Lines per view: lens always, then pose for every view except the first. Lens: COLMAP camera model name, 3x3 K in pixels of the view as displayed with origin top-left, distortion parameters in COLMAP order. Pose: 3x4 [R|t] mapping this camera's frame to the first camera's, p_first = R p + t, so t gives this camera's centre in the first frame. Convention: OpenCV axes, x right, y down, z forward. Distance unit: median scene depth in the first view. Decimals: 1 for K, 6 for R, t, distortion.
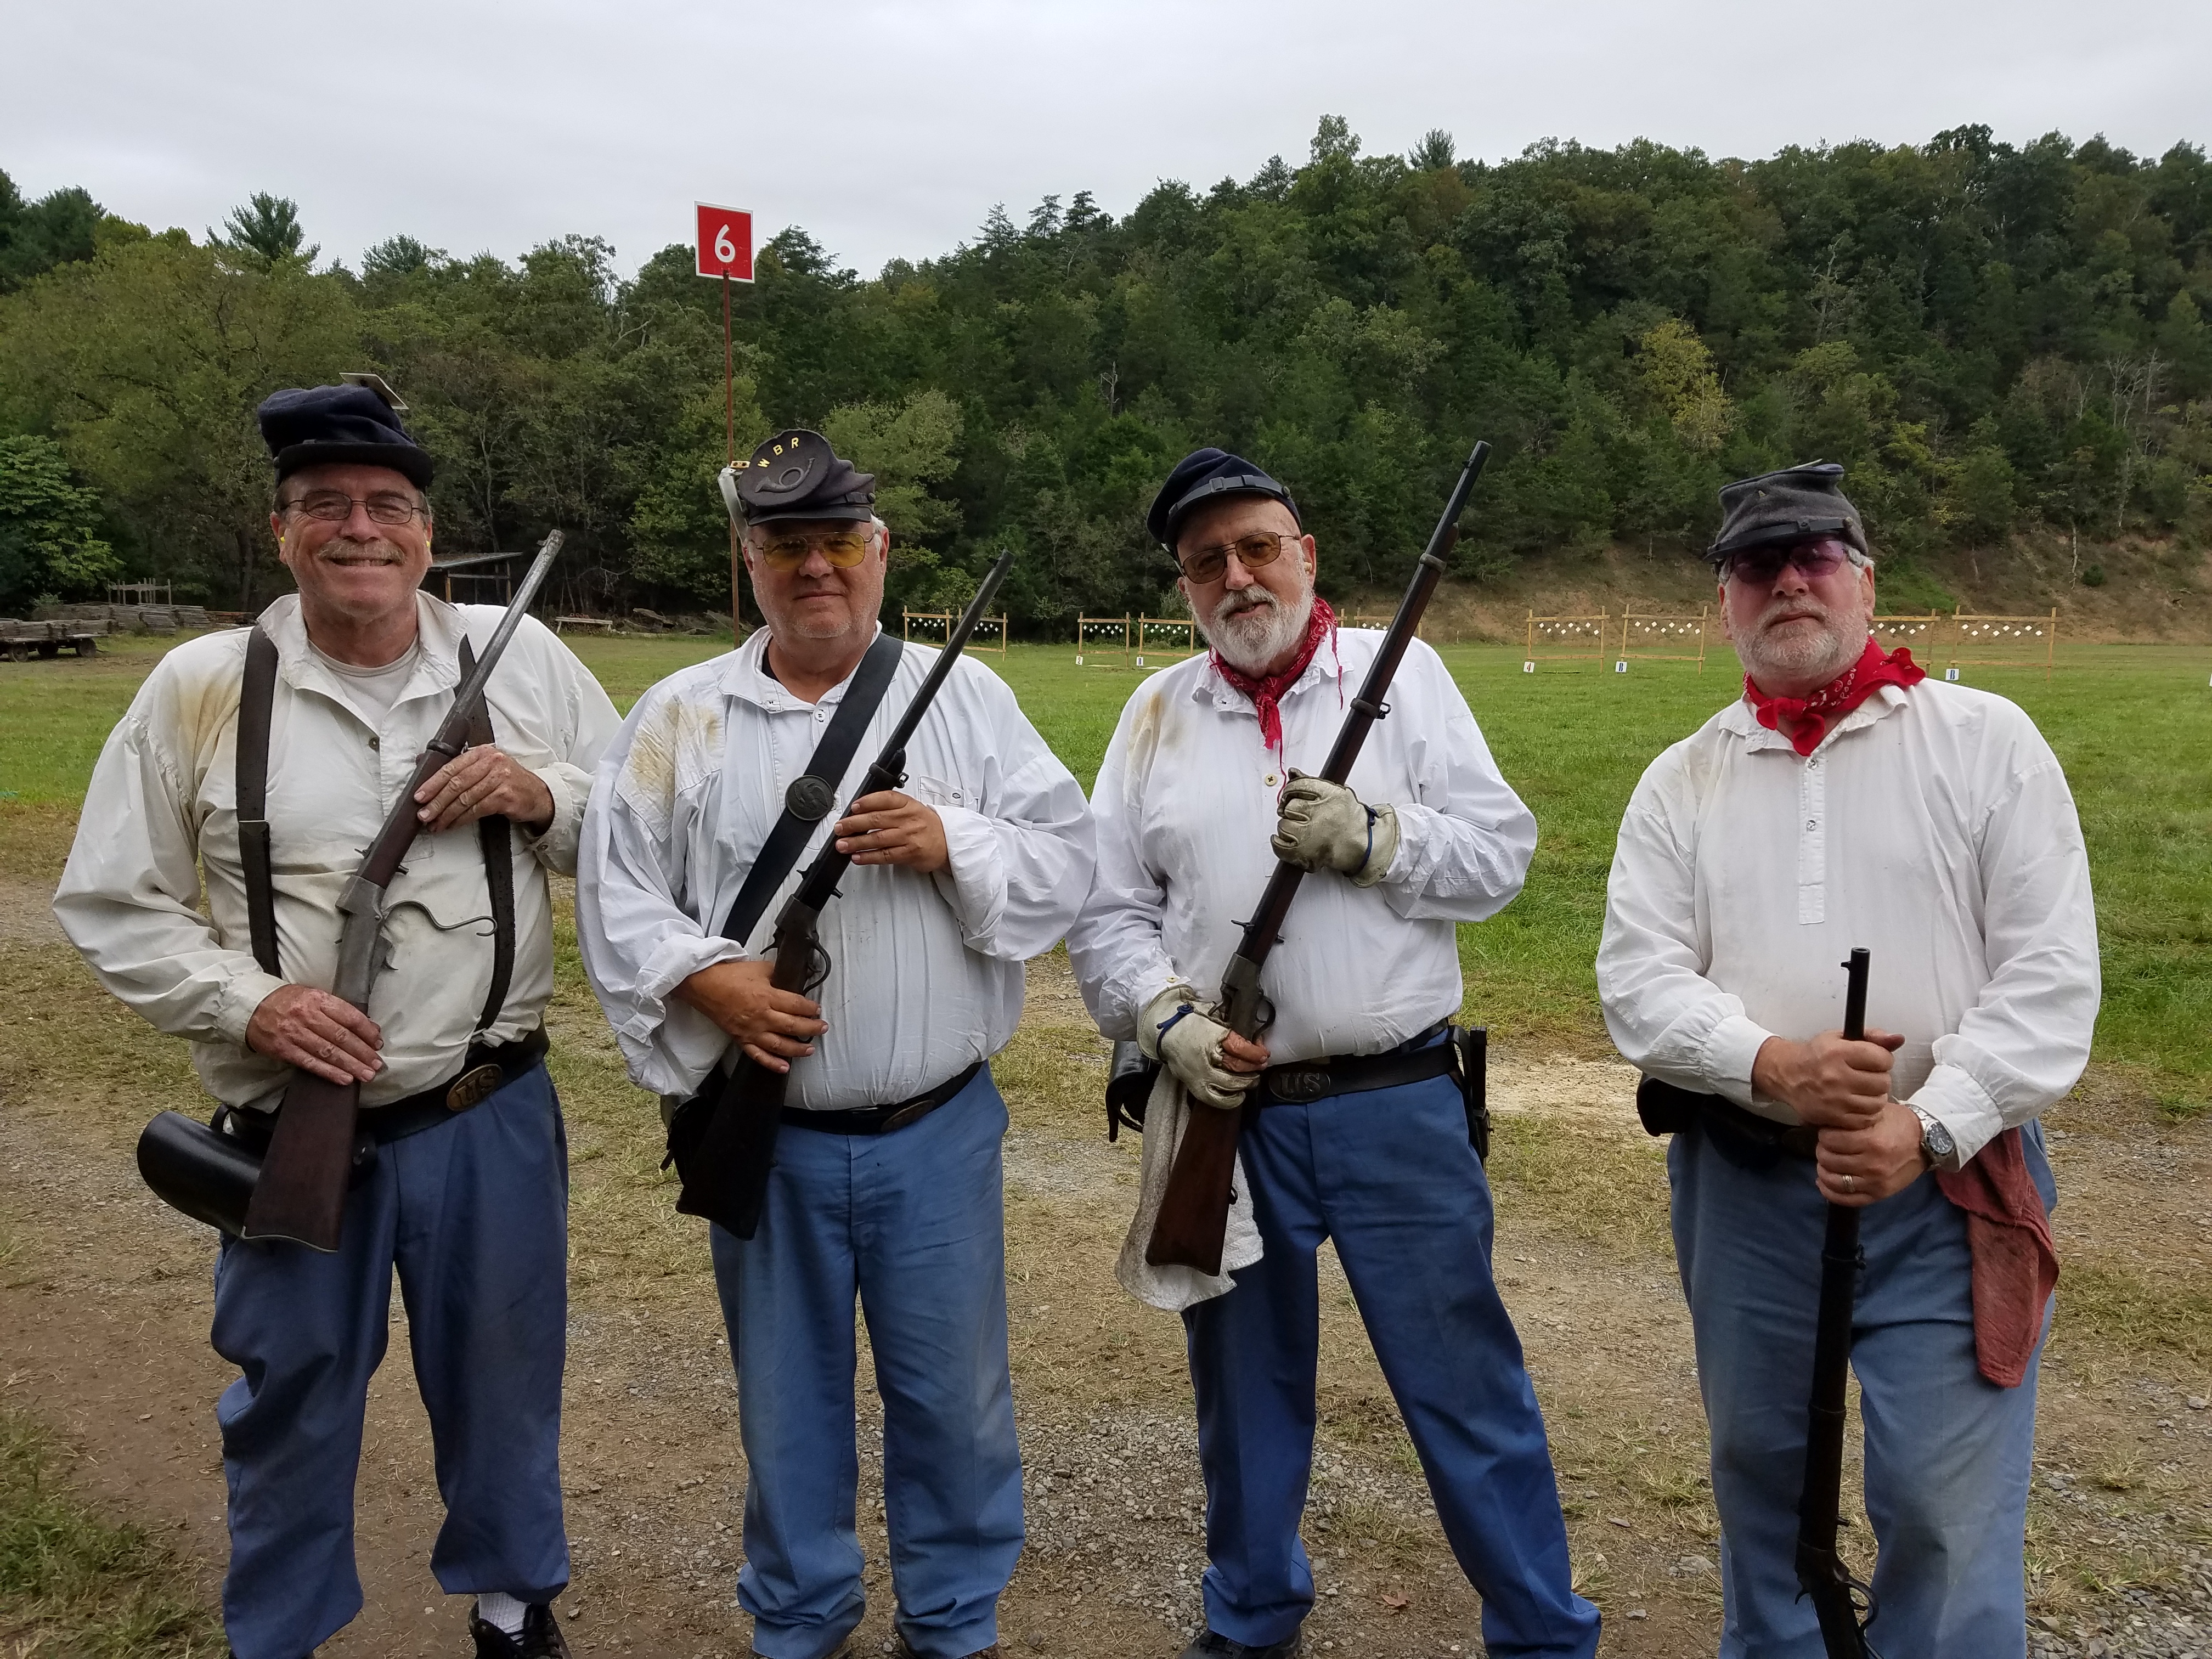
lens RADIAL K [[1756.4, 0, 1111.1], [0, 1756.4, 812.5], [0, 0, 1]] dist [0.079205, -0.133176]
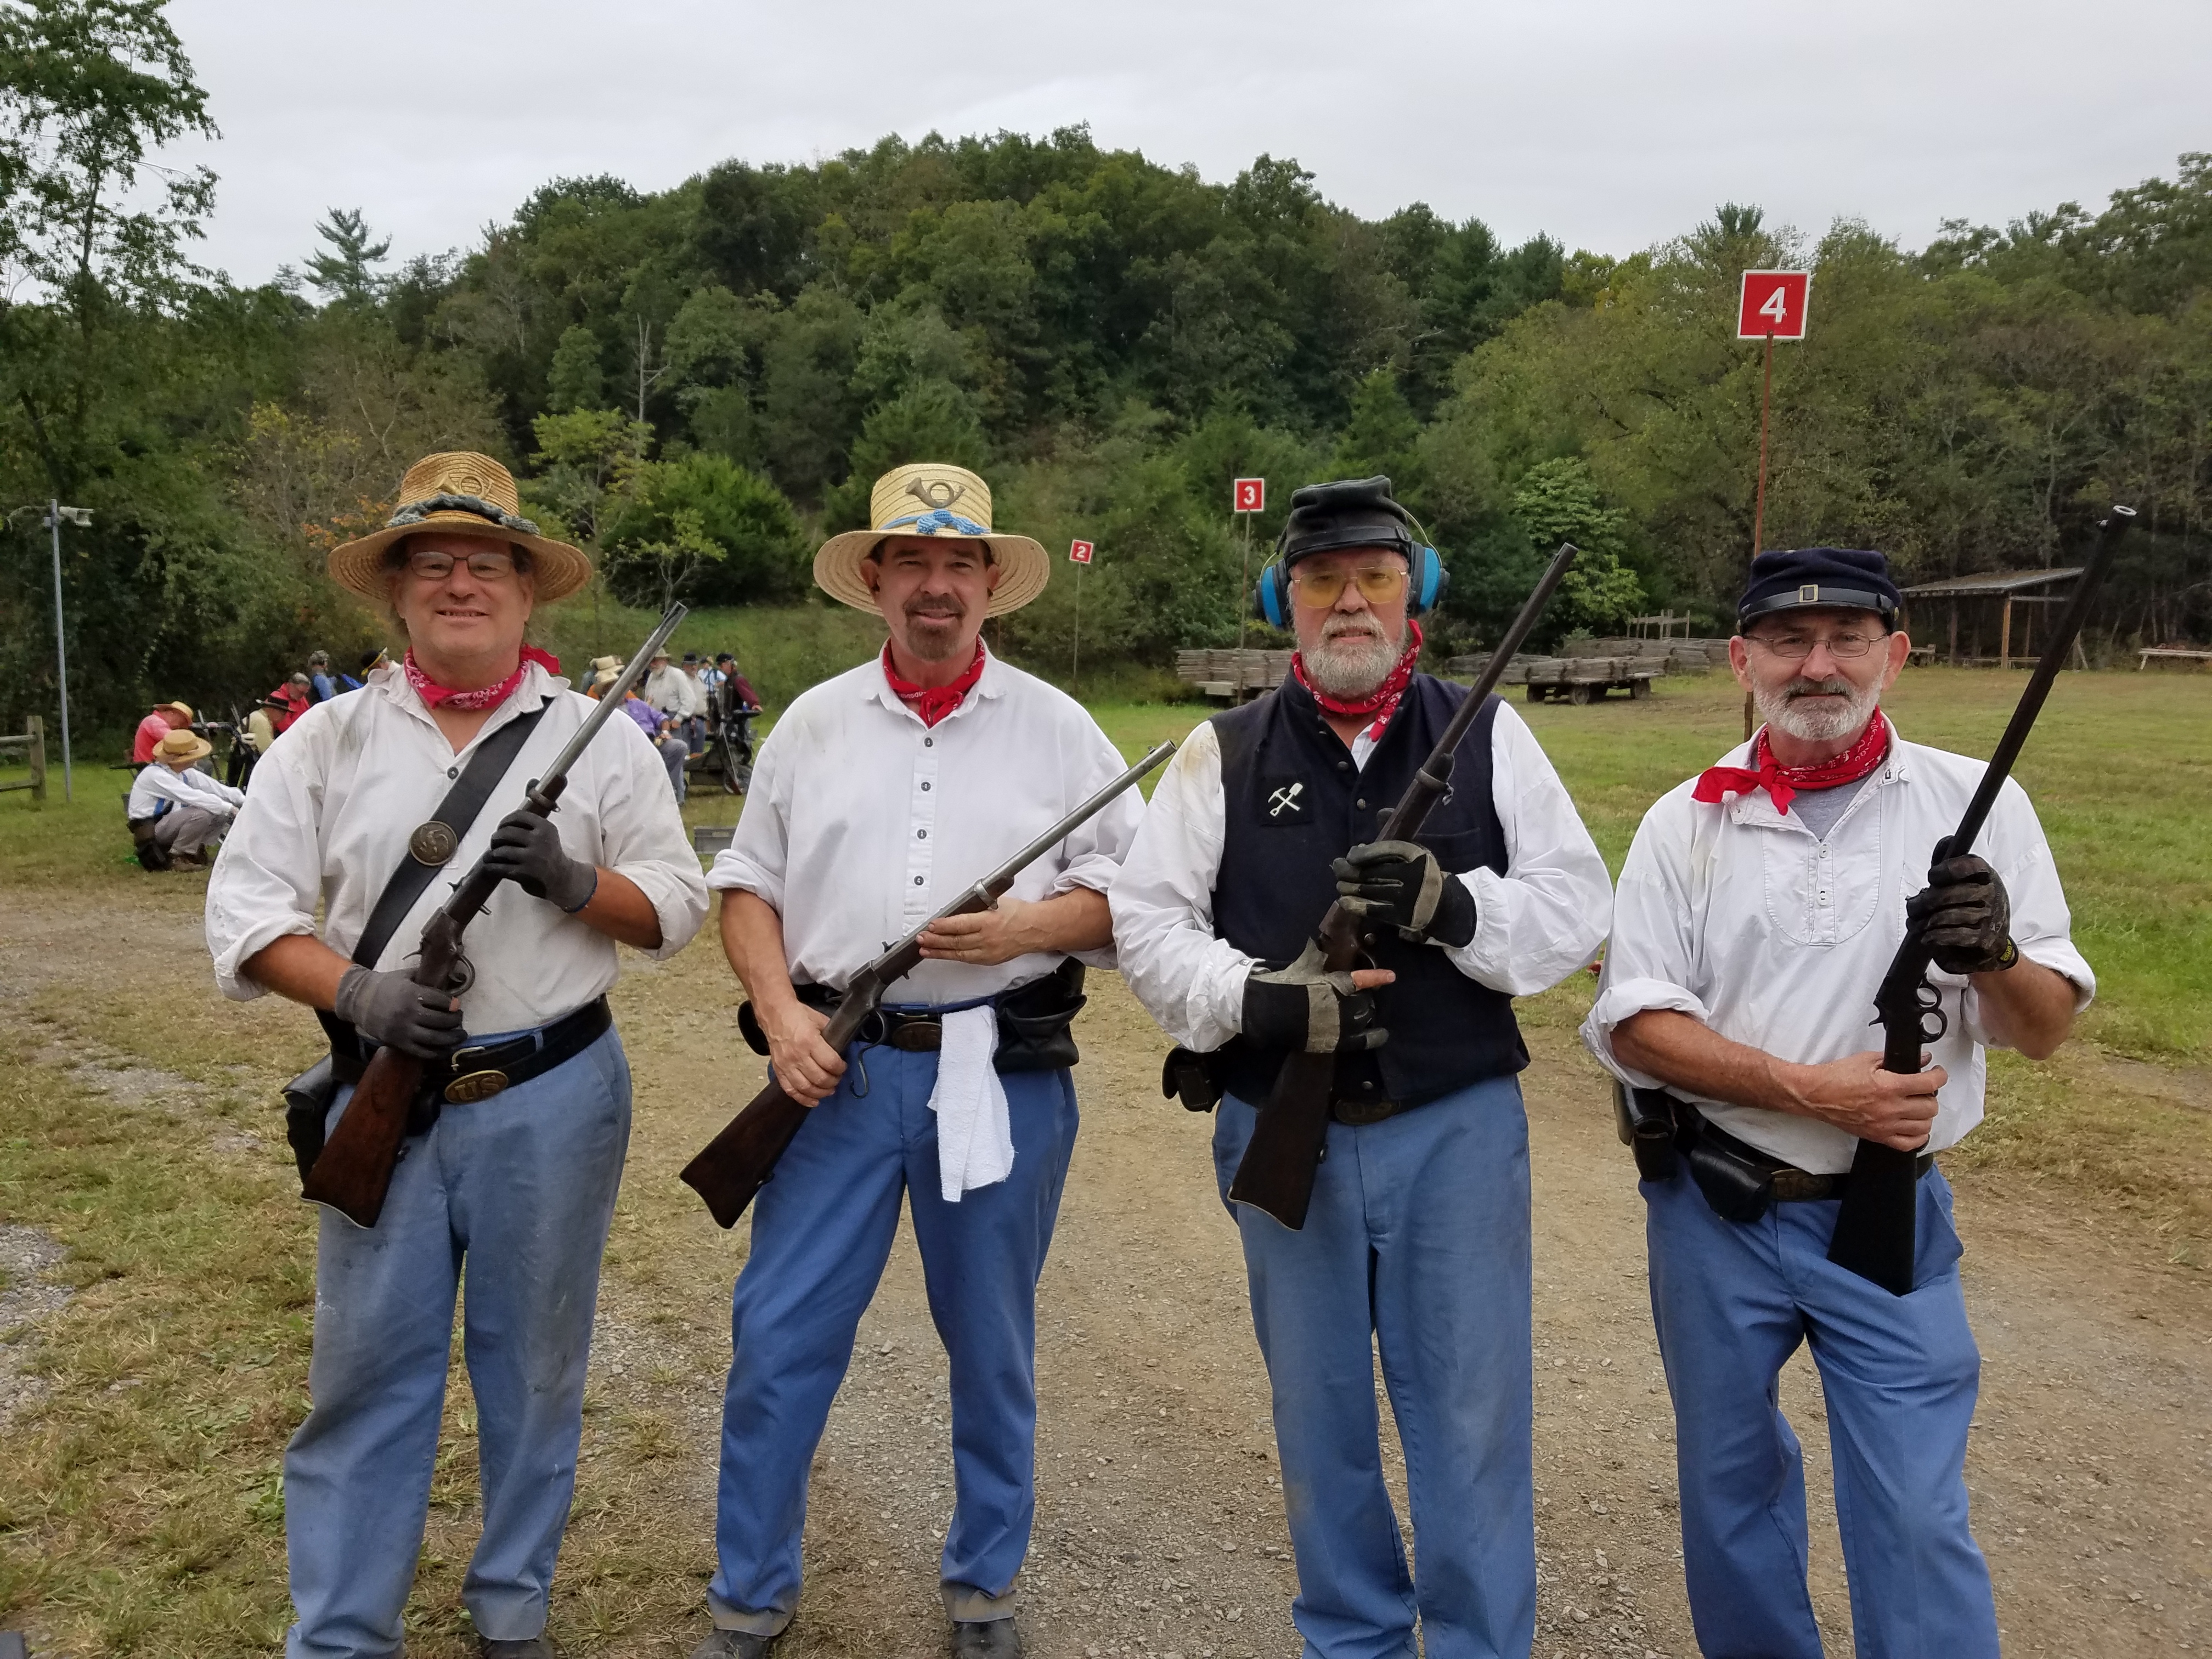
lens RADIAL K [[1756.4, 0, 1098.2], [0, 1756.4, 835.5], [0, 0, 1]] dist [0.079205, -0.133176]
pose [[0.752672, 0.061594, -0.655509, -0.108068], [-0.066204, 0.997649, 0.017725, -0.010066], [0.655059, 0.030056, 0.754980, 0.093599]]
